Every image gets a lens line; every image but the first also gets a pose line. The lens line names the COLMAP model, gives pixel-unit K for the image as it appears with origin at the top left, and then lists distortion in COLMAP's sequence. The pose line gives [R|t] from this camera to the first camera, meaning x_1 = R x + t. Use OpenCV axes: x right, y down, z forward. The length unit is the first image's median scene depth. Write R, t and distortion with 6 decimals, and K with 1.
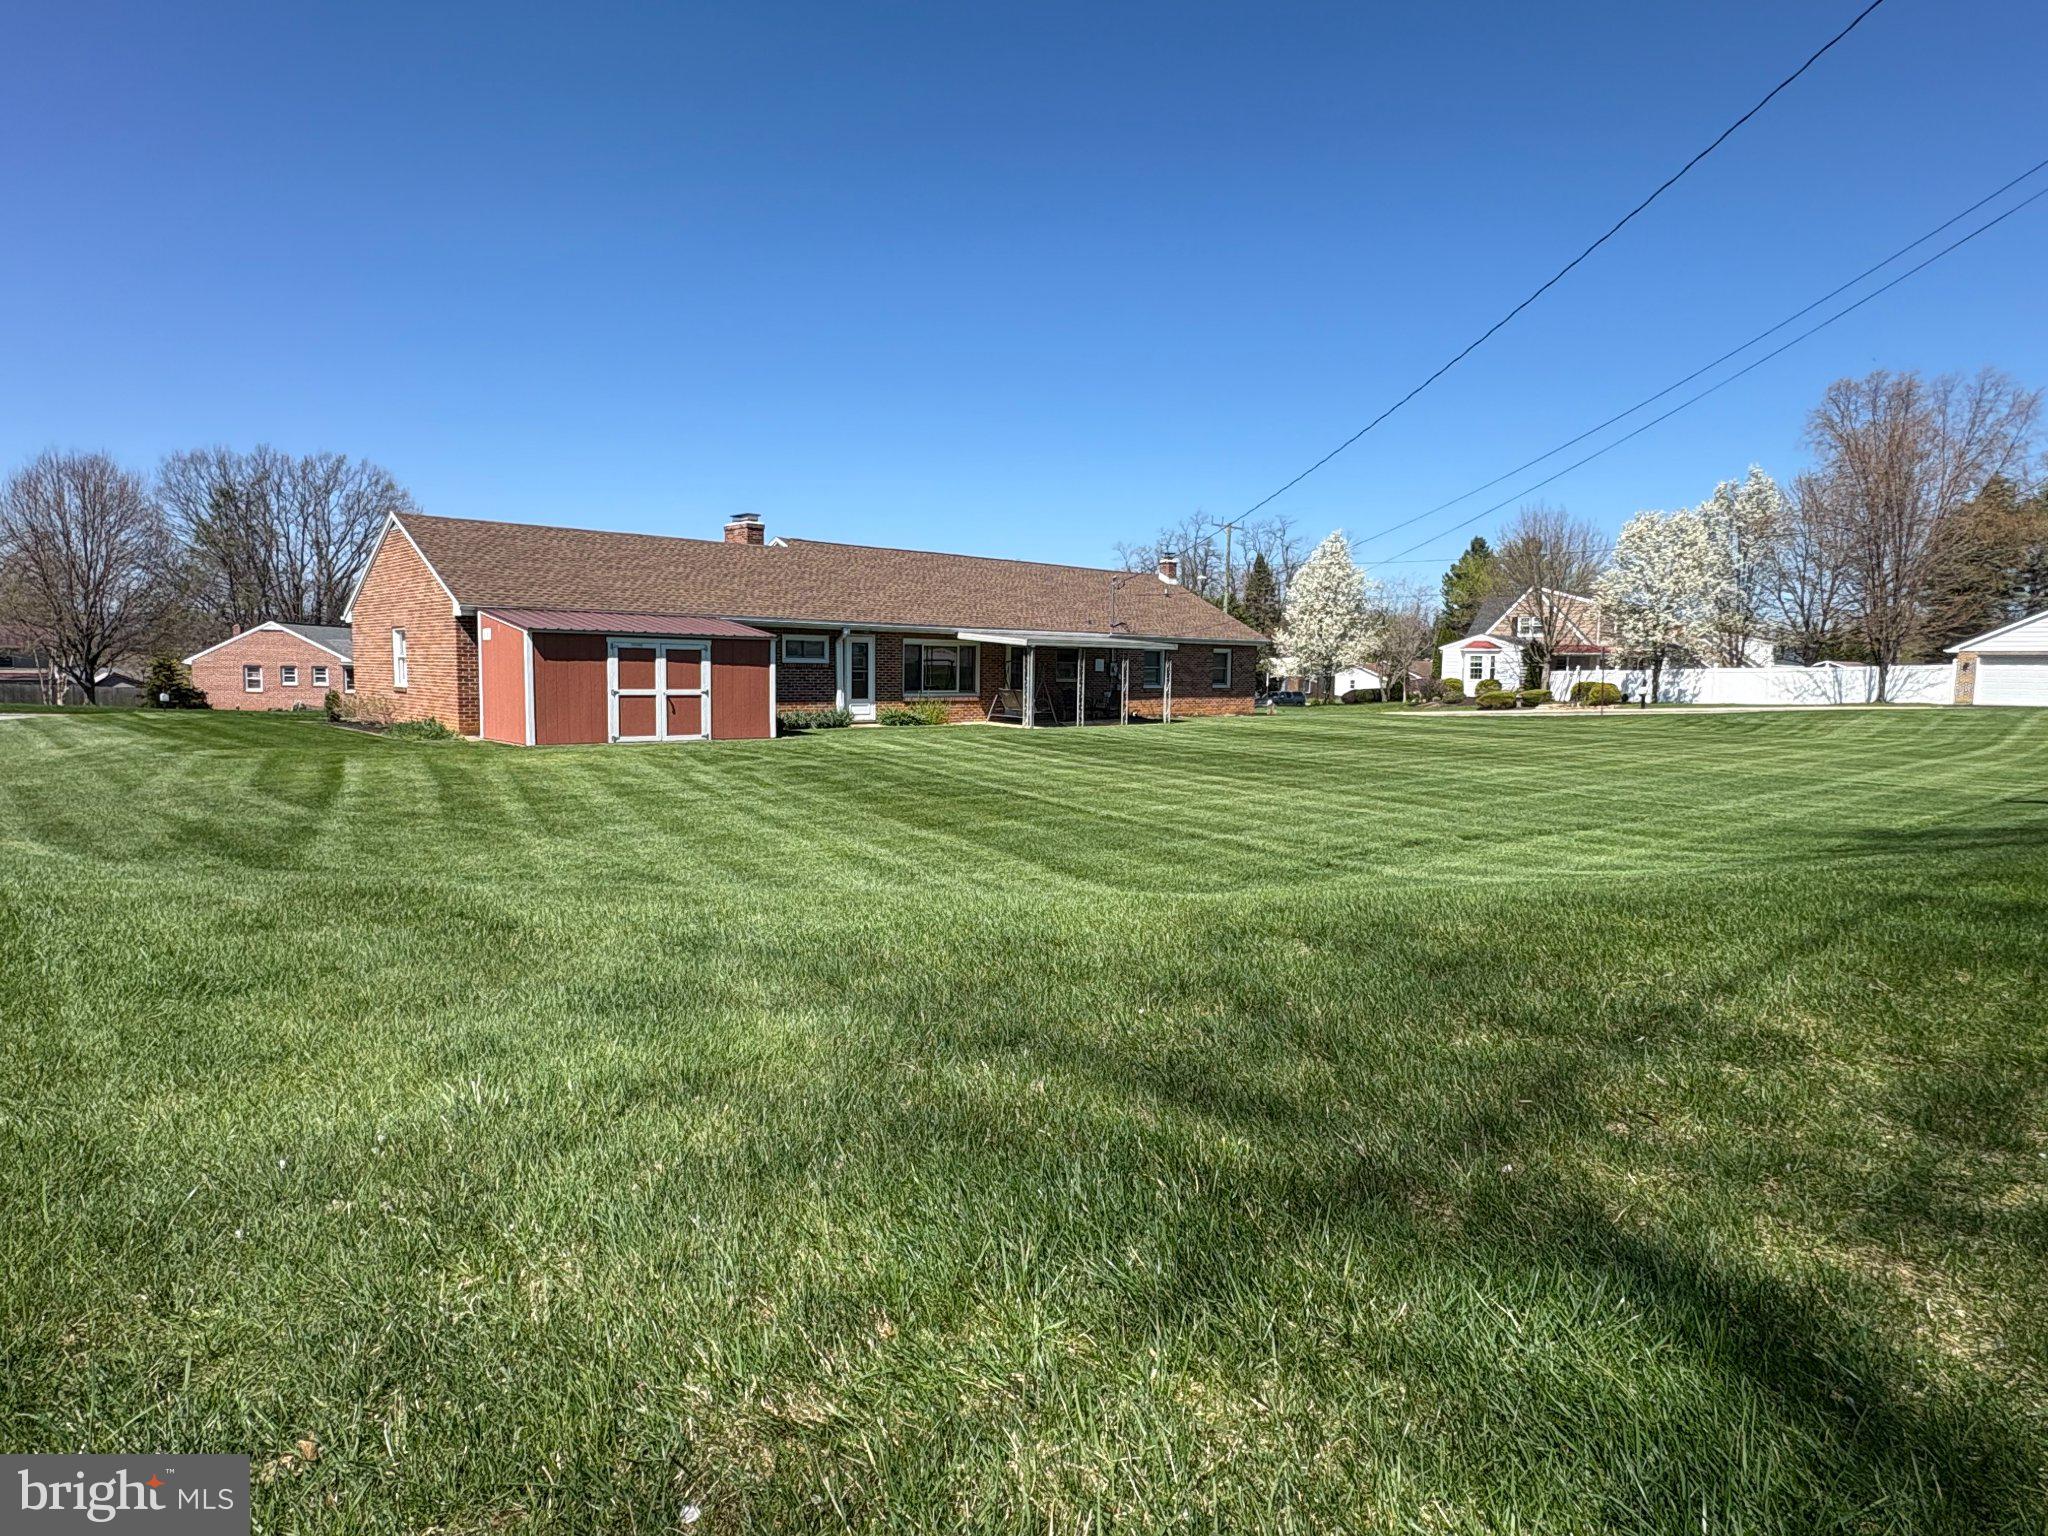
lens RADIAL K [[1162.3, 0, 1024.0], [0, 1162.3, 768.0], [0, 0, 1]] dist [-0.001938, 0.000258]
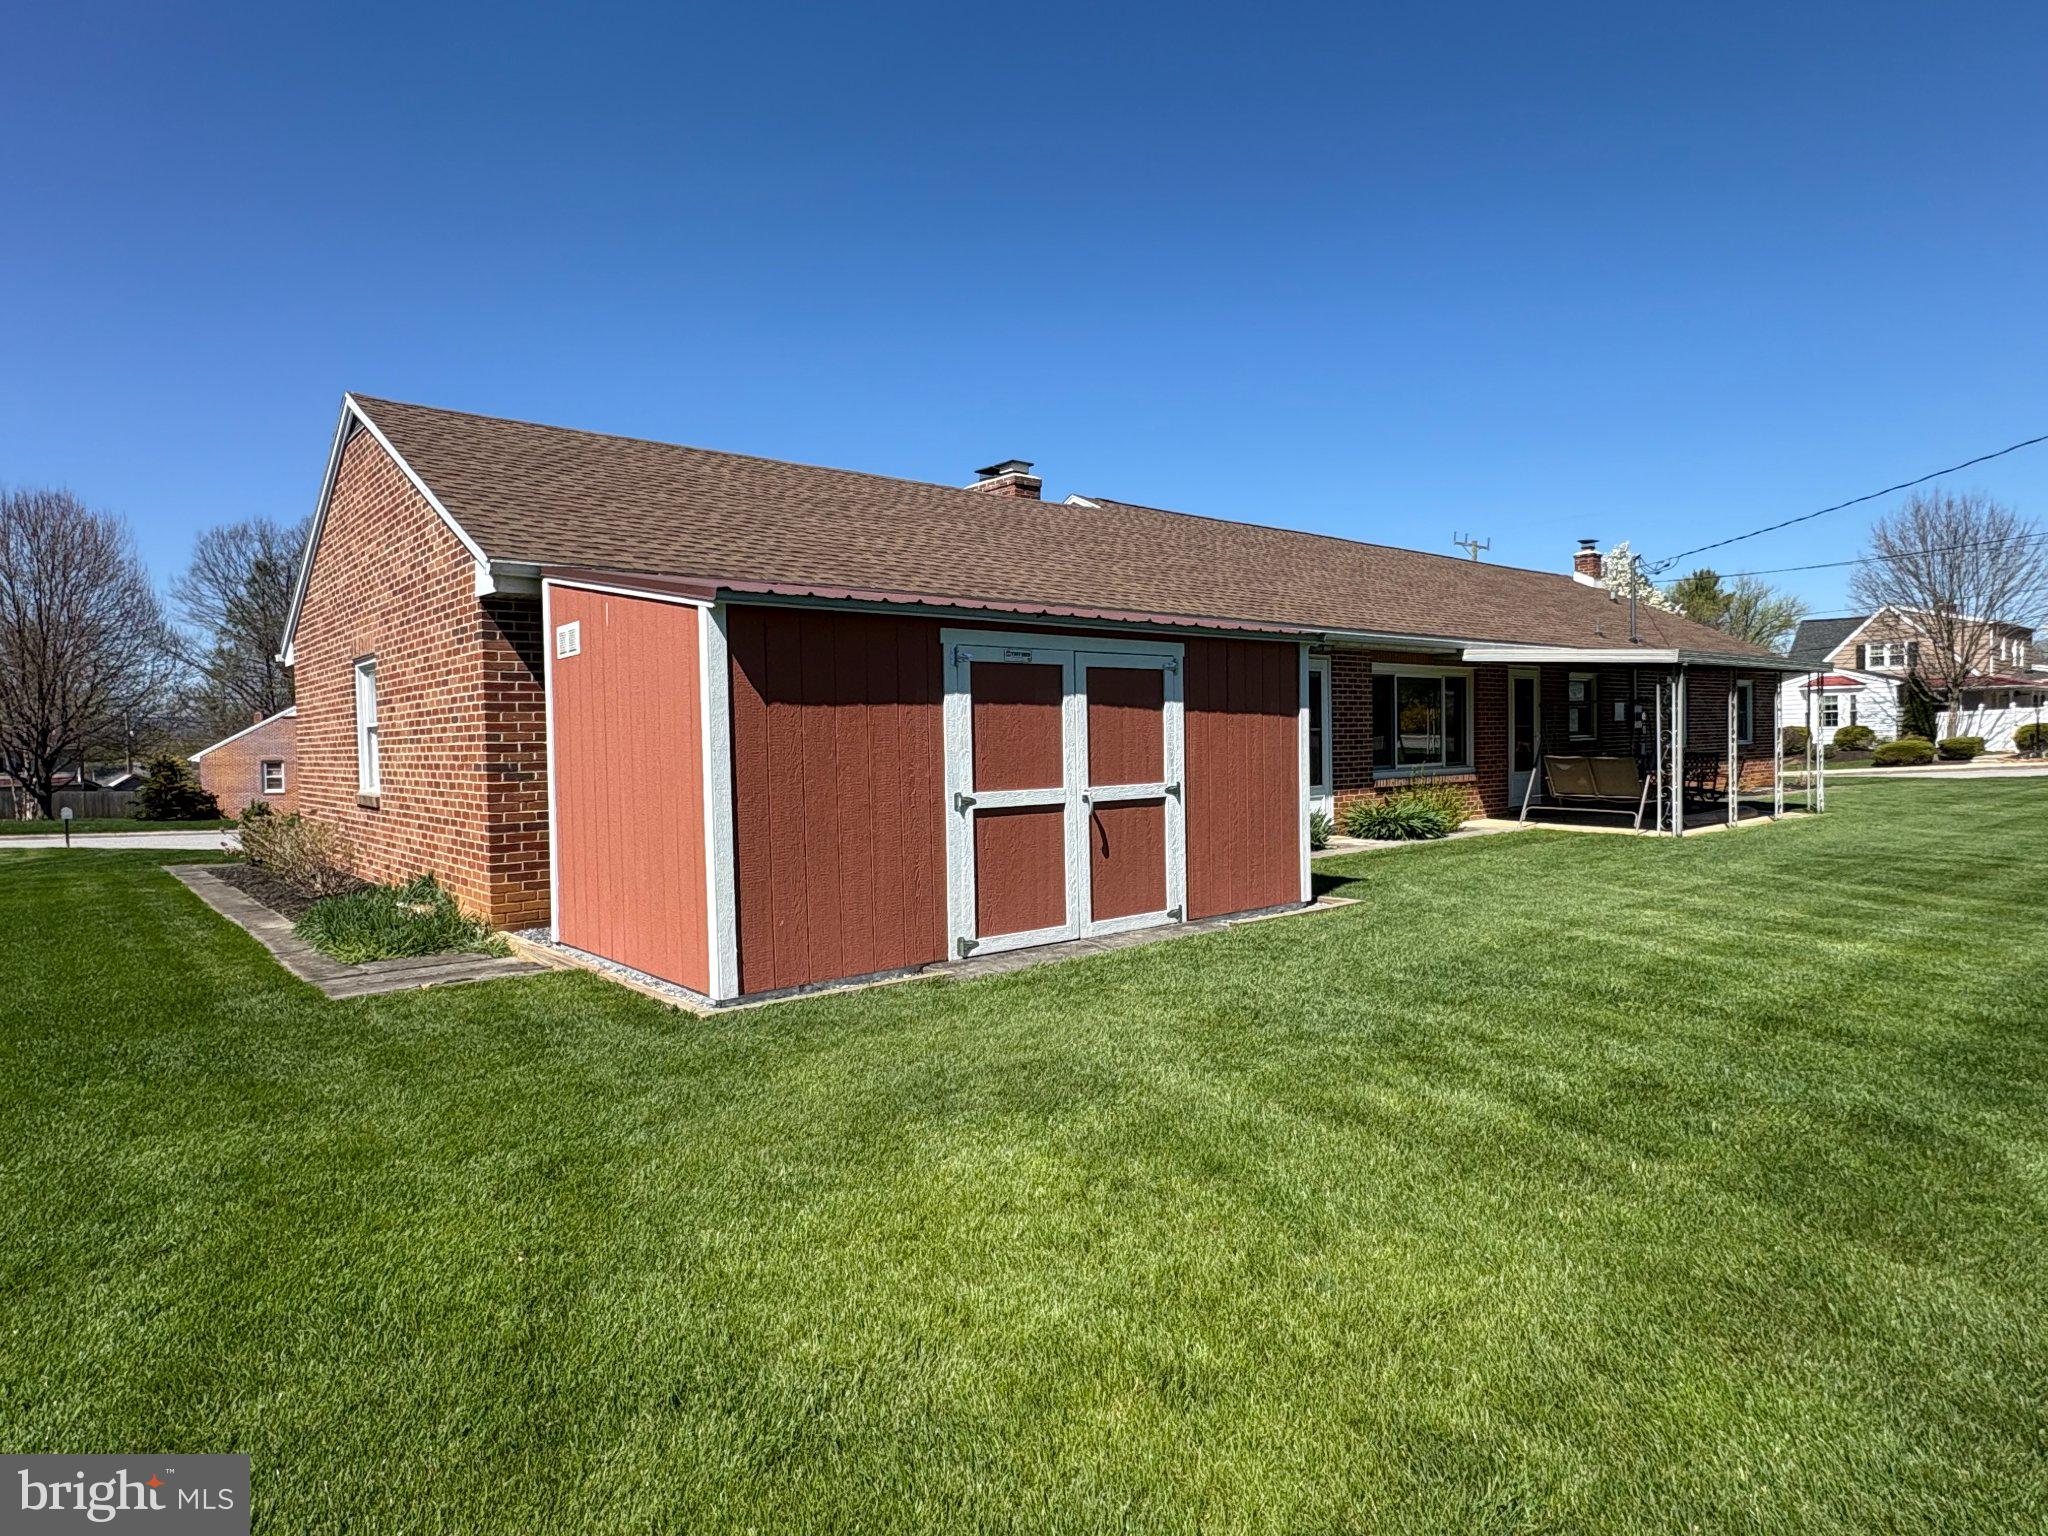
lens RADIAL K [[1162.3, 0, 1024.0], [0, 1162.3, 768.0], [0, 0, 1]] dist [-0.001938, 0.000258]
pose [[0.998373, -0.032226, -0.047051, -0.274700], [0.029255, 0.997615, -0.062518, -0.046198], [0.048954, 0.061040, 0.996934, 0.585156]]
